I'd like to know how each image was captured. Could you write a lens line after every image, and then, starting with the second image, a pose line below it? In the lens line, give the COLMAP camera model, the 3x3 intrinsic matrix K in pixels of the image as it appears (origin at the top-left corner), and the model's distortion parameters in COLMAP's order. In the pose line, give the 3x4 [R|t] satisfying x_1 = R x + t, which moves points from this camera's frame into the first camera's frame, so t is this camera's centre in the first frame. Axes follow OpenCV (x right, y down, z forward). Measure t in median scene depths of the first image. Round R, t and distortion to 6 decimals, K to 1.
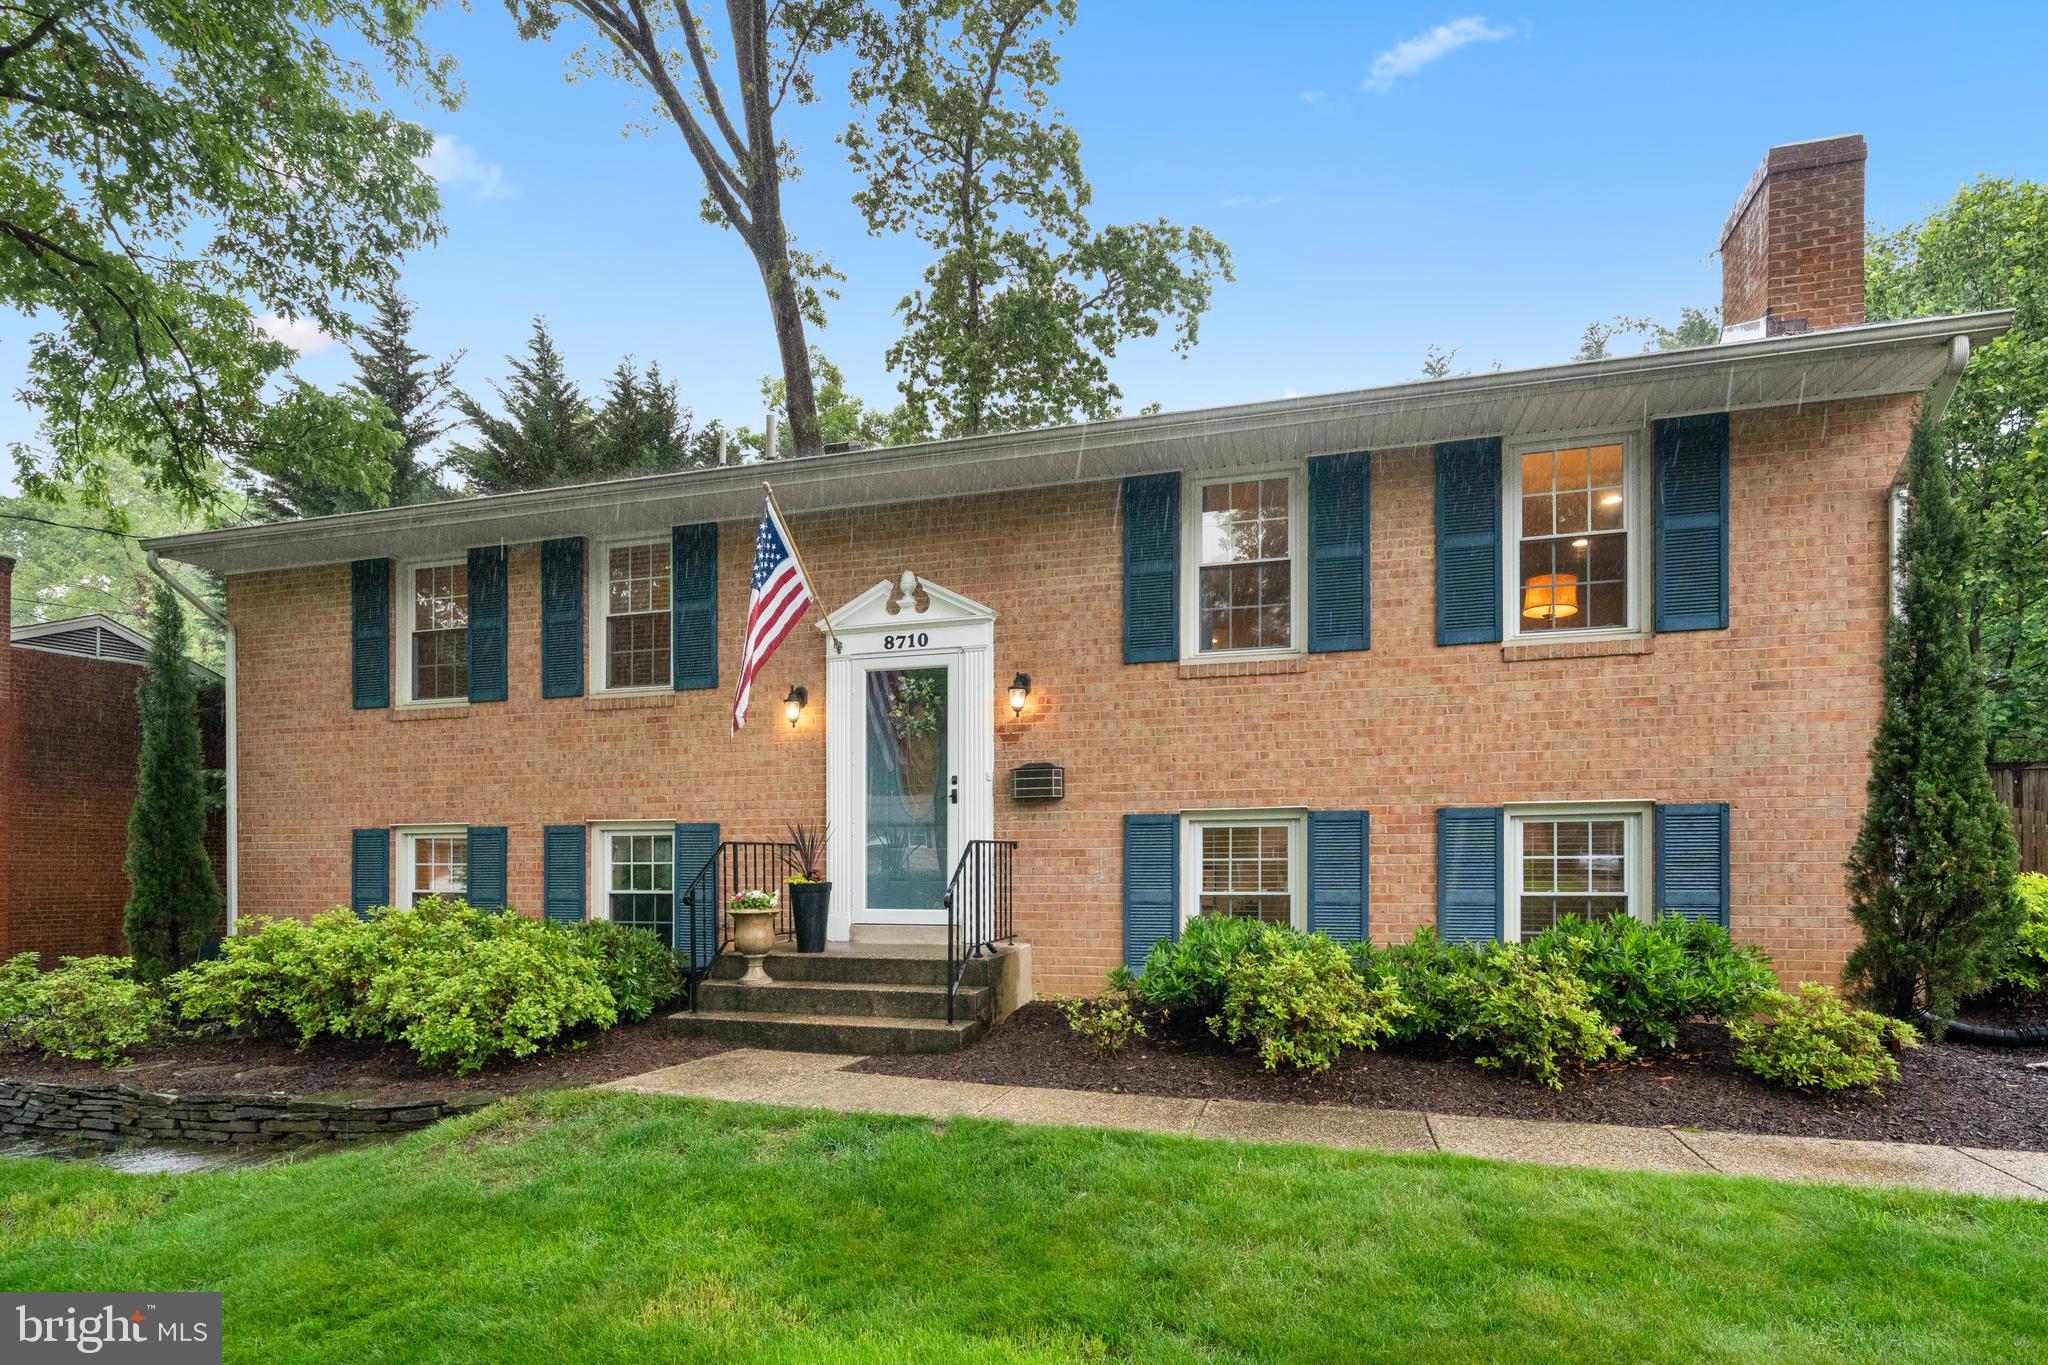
lens RADIAL K [[1063.5, 0, 1052.8], [0, 1063.5, 862.8], [0, 0, 1]] dist [0.000051, 0.000416]
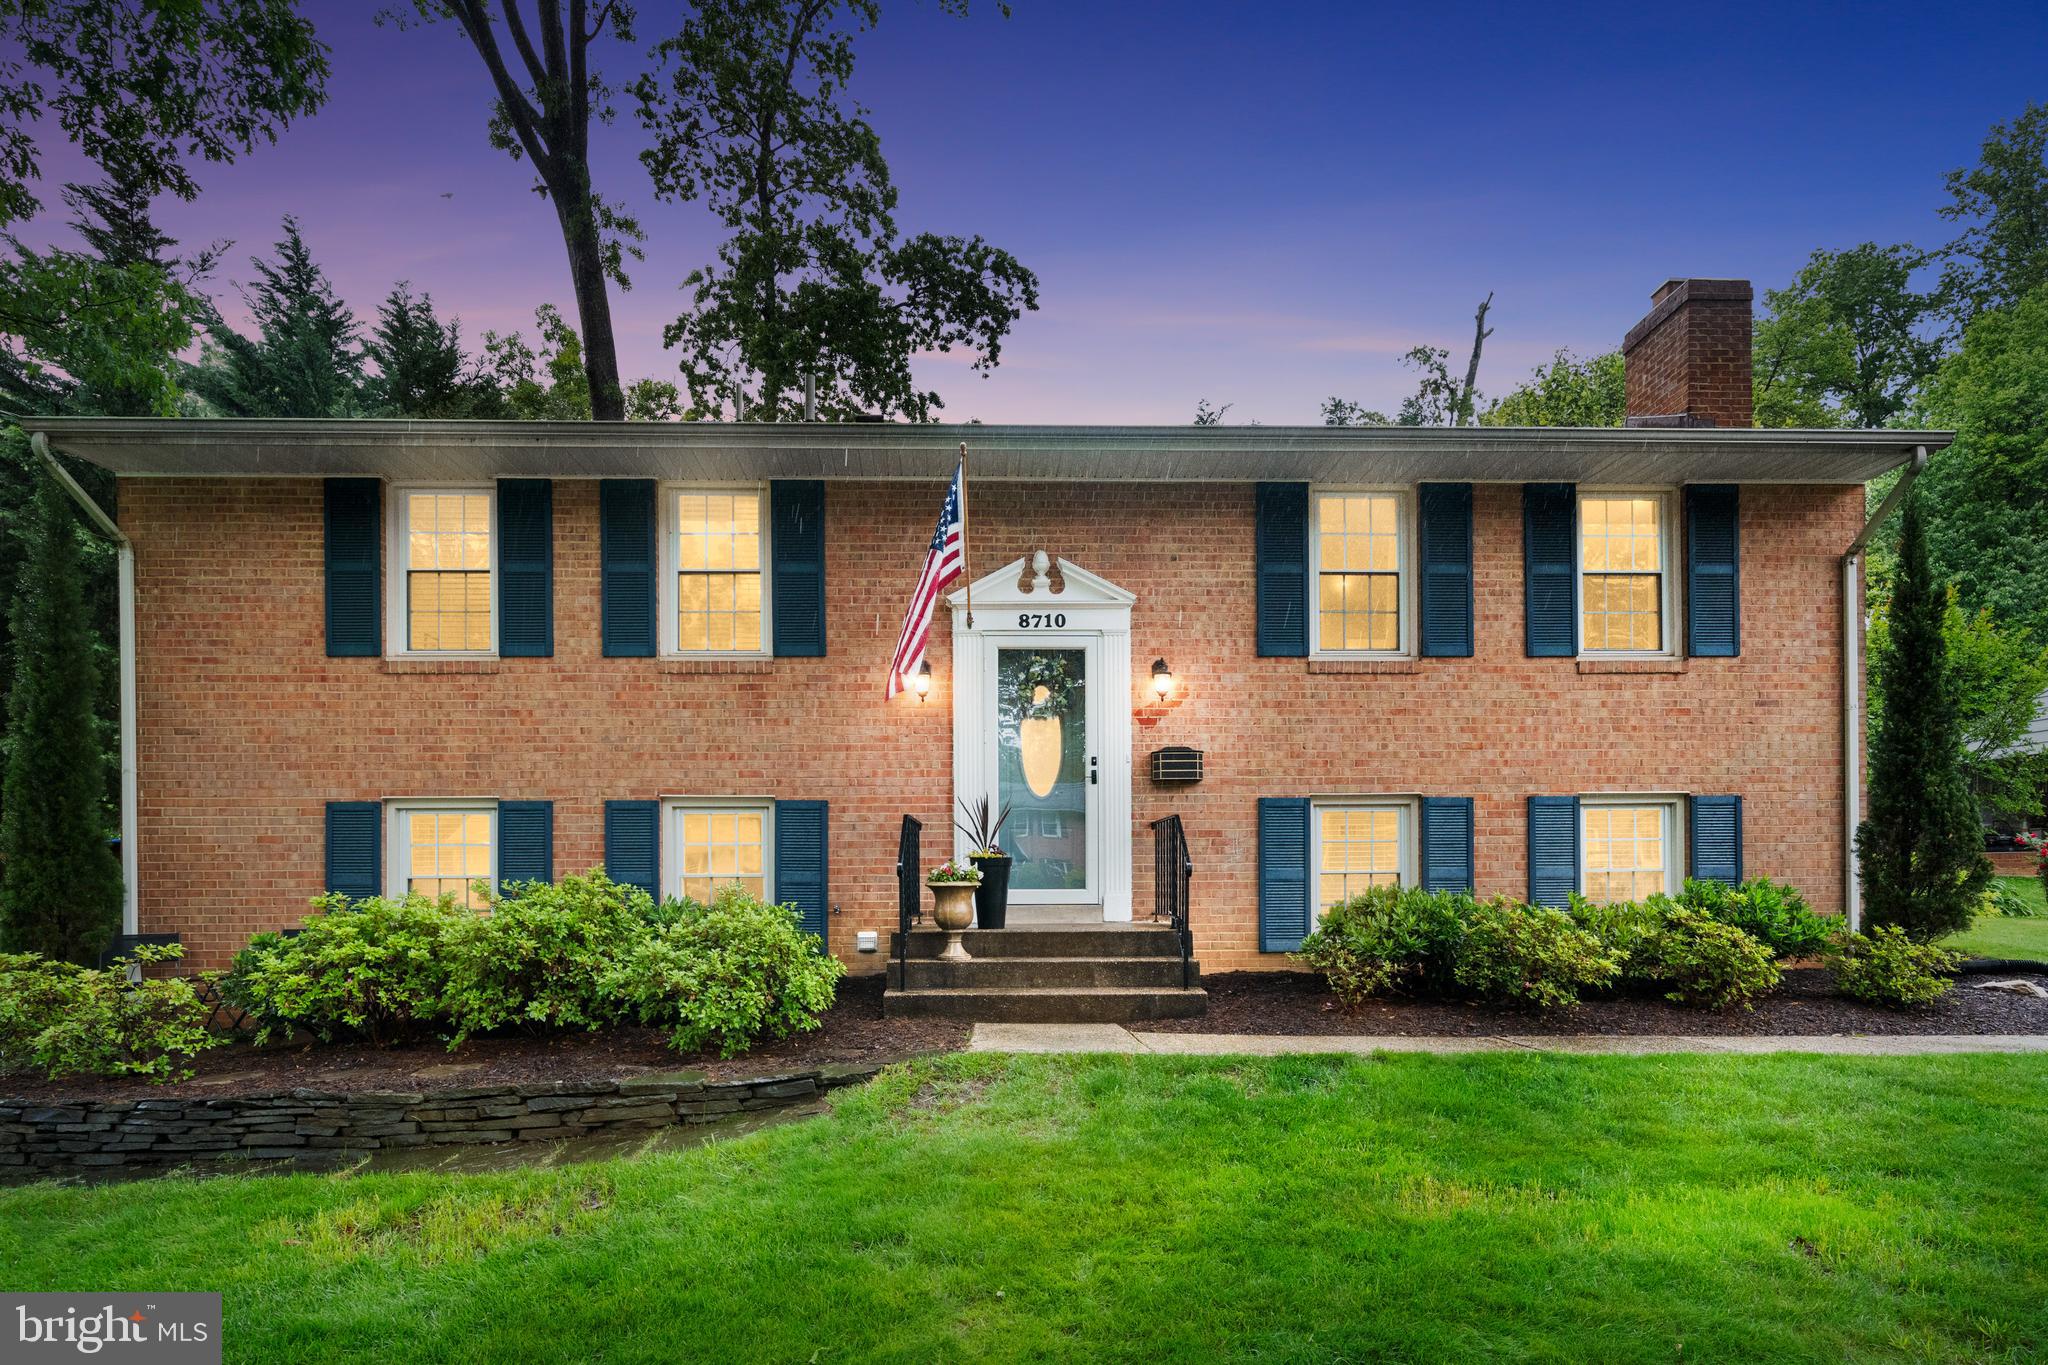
lens RADIAL K [[1063.5, 0, 1067.0], [0, 1063.5, 885.9], [0, 0, 1]] dist [0.000051, 0.000416]
pose [[0.951806, -0.001281, 0.306697, -0.427096], [0.002031, 0.999996, -0.002125, 0.043428], [-0.306692, 0.002645, 0.951805, 0.042666]]
